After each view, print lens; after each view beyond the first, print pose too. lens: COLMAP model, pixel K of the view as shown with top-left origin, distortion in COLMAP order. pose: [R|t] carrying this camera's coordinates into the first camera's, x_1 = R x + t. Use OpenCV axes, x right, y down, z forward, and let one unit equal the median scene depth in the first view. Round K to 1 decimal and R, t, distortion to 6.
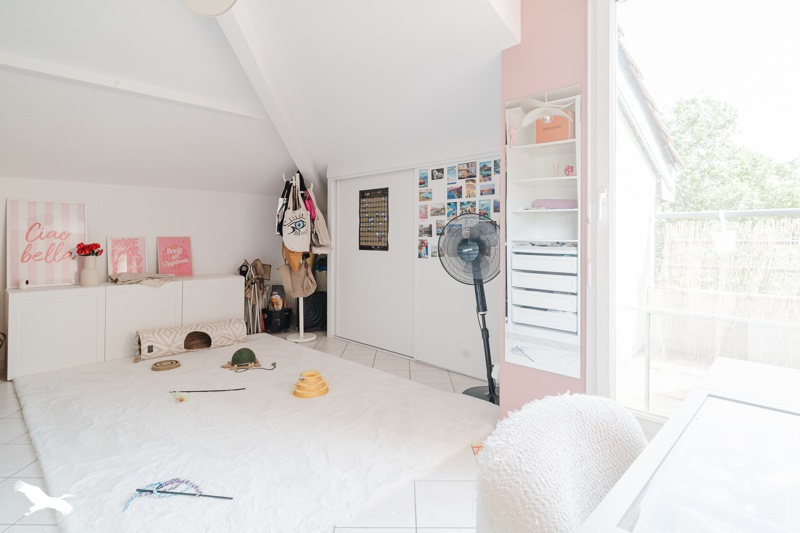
lens RADIAL K [[424.6, 0, 394.3], [0, 424.6, 233.8], [0, 0, 1]] dist [0.001208, 0.000162]
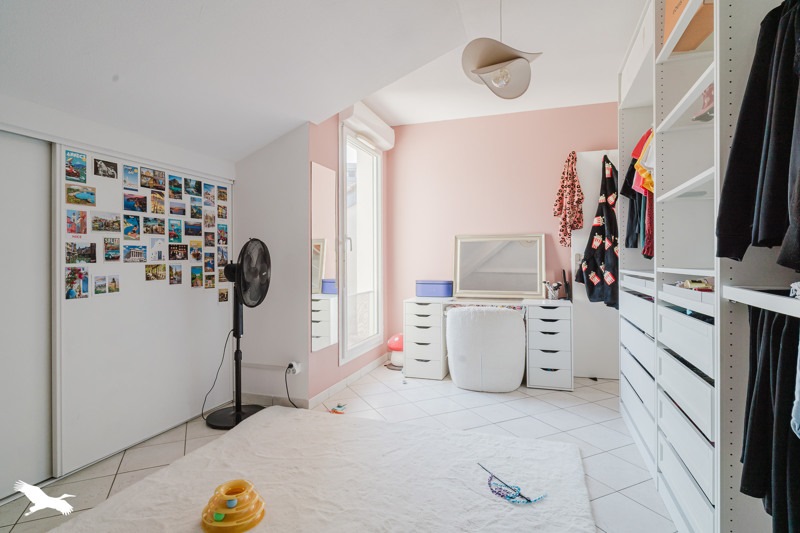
lens RADIAL K [[424.6, 0, 399.8], [0, 424.6, 263.5], [0, 0, 1]] dist [0.001208, 0.000162]
pose [[-0.448010, -0.006988, 0.894001, -0.736088], [0.001976, 0.999959, 0.008806, 0.003748], [-0.894026, 0.005712, -0.447978, 0.925554]]
